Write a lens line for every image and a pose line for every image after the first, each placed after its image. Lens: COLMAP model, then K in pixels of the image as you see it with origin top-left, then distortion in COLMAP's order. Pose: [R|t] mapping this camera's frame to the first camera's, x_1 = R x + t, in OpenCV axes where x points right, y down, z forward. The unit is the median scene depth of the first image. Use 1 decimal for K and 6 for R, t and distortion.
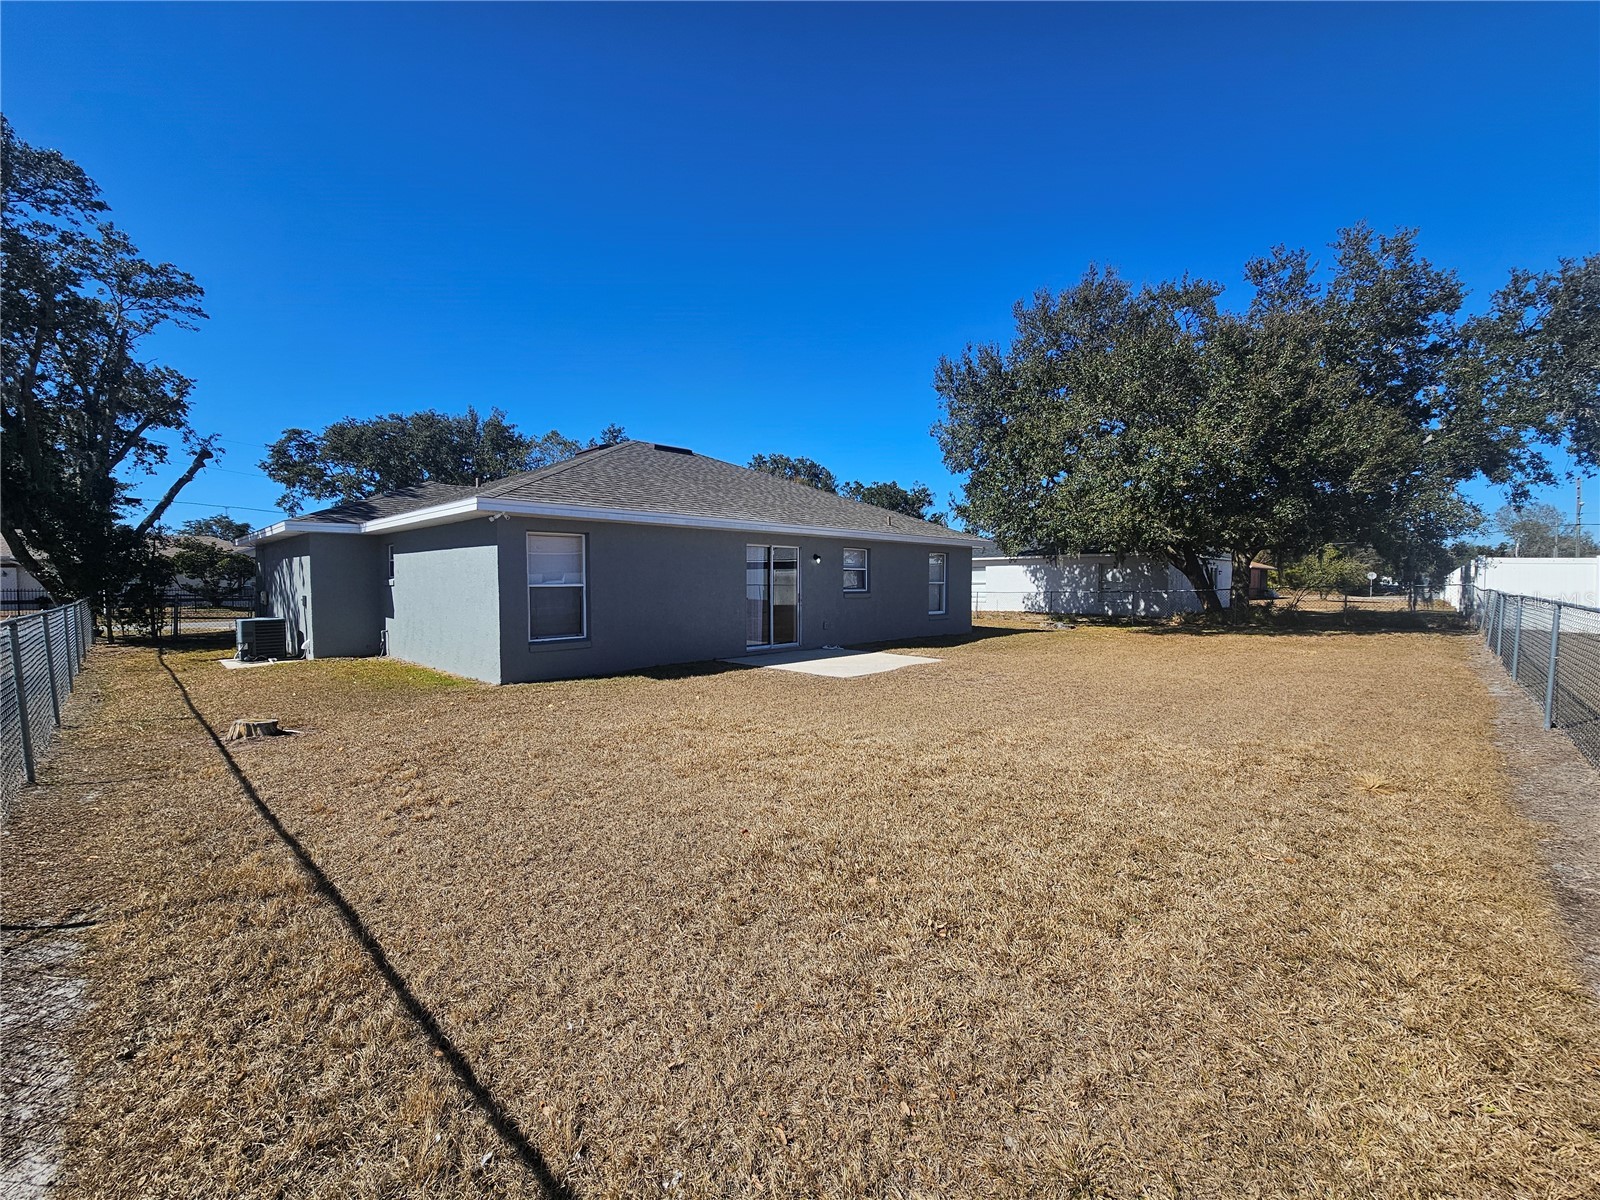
lens RADIAL K [[660.2, 0, 800.0], [0, 660.2, 600.0], [0, 0, 1]] dist [0.002230, -0.000185]
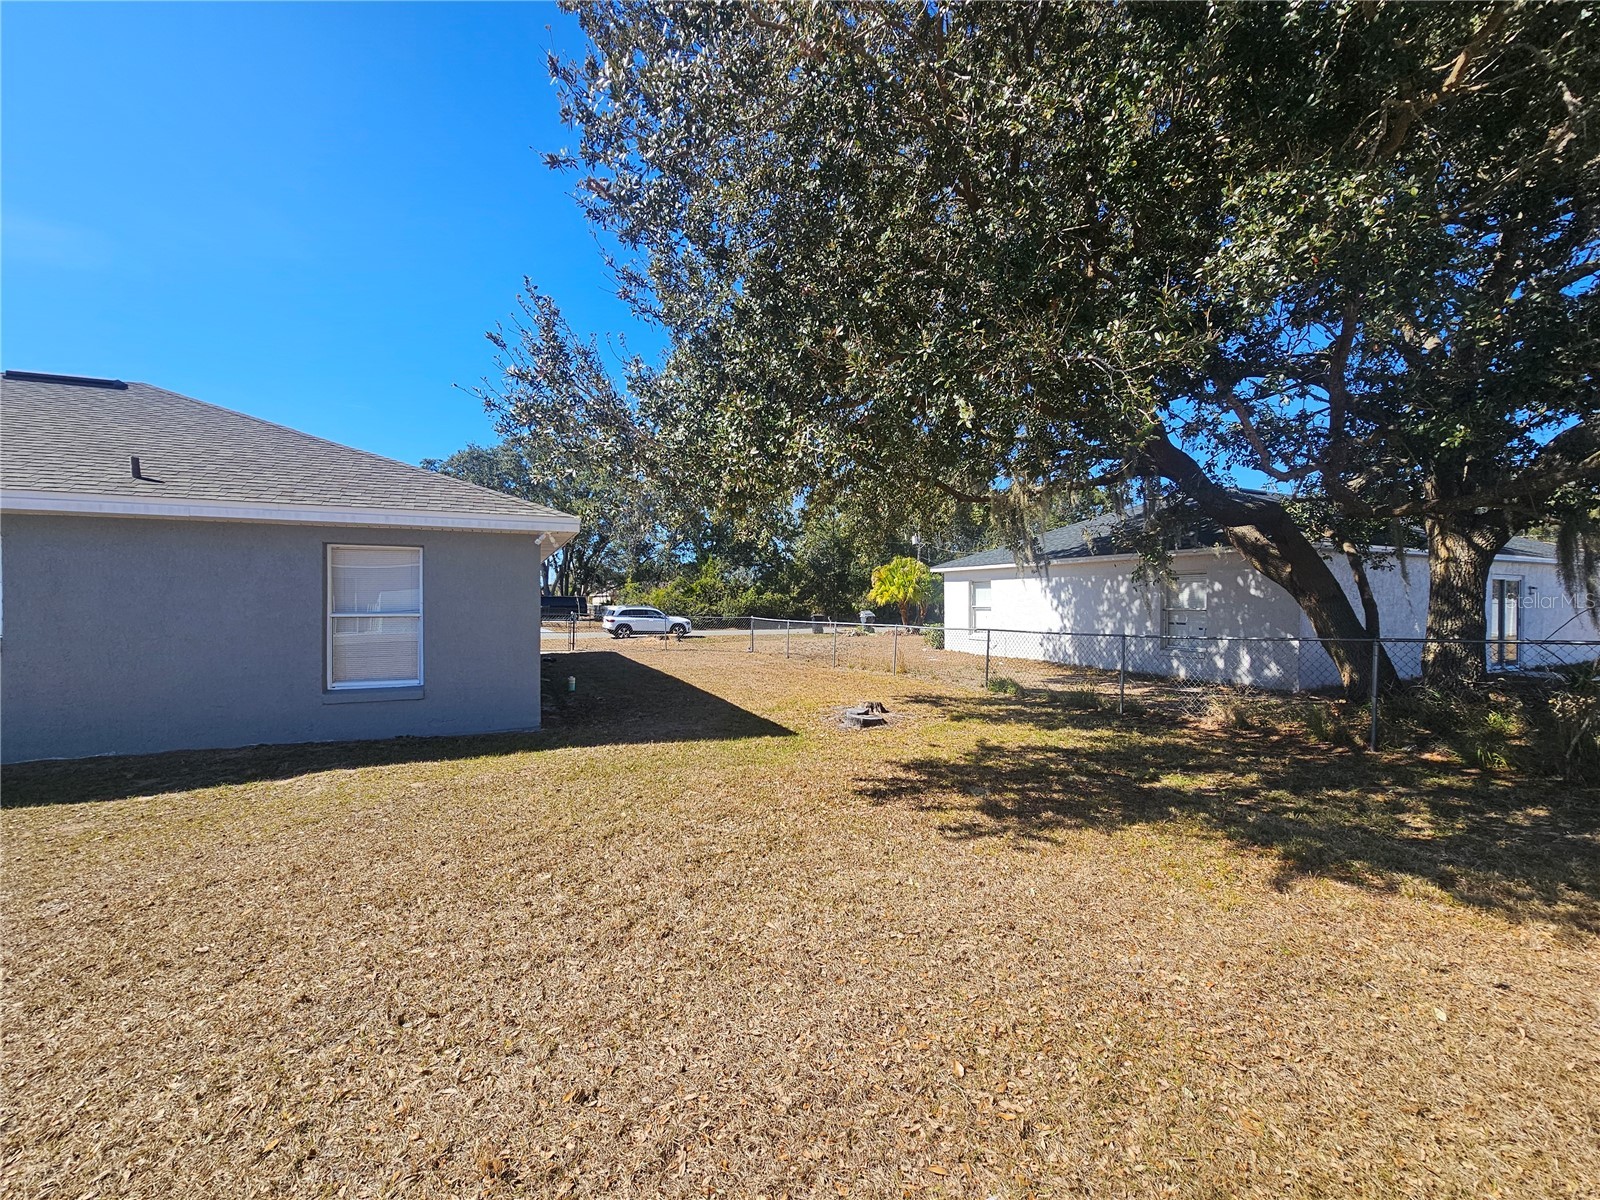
lens RADIAL K [[660.2, 0, 800.0], [0, 660.2, 600.0], [0, 0, 1]] dist [0.002230, -0.000185]
pose [[0.935866, -0.003675, -0.352337, 0.386759], [-0.006535, 0.999593, -0.027786, -0.019398], [0.352295, 0.028306, 0.935461, 0.459388]]
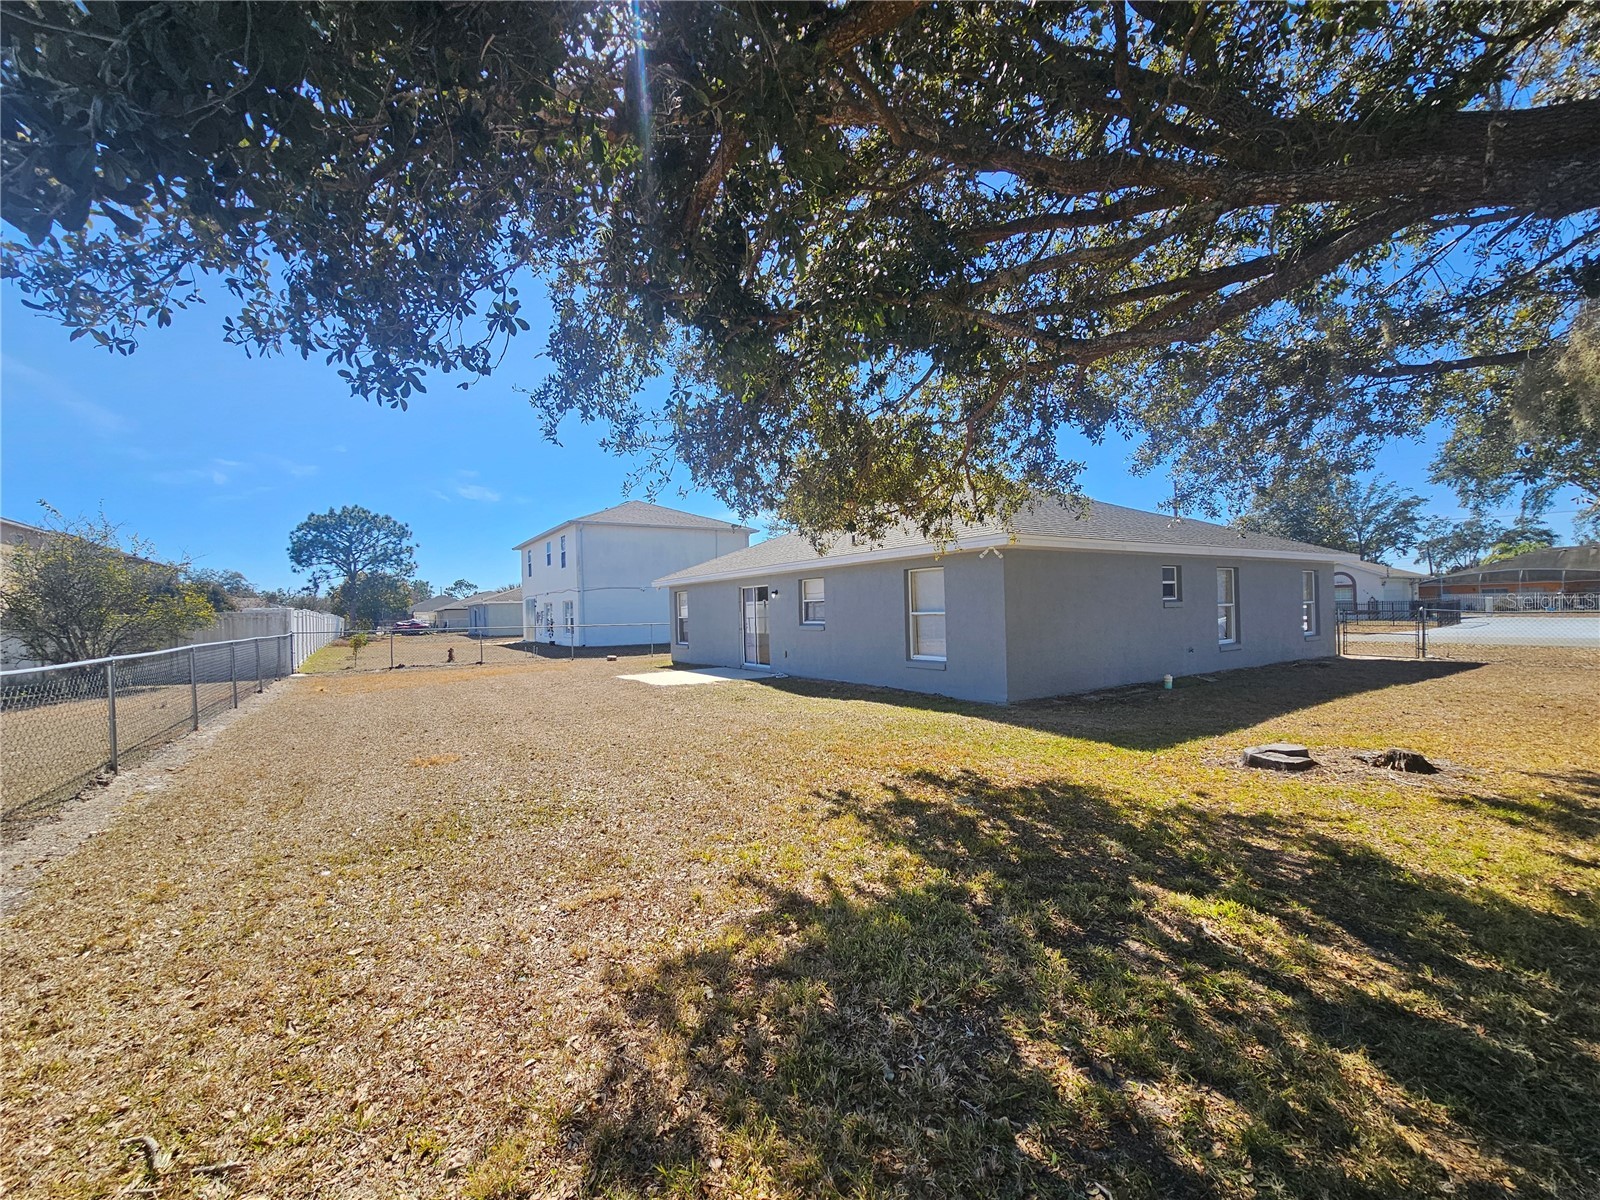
lens RADIAL K [[660.2, 0, 800.0], [0, 660.2, 600.0], [0, 0, 1]] dist [0.002230, -0.000185]
pose [[-0.196189, -0.017421, -0.980411, 0.913205], [-0.007425, 0.999840, -0.016280, -0.024202], [0.980538, 0.004086, -0.196287, 1.058378]]
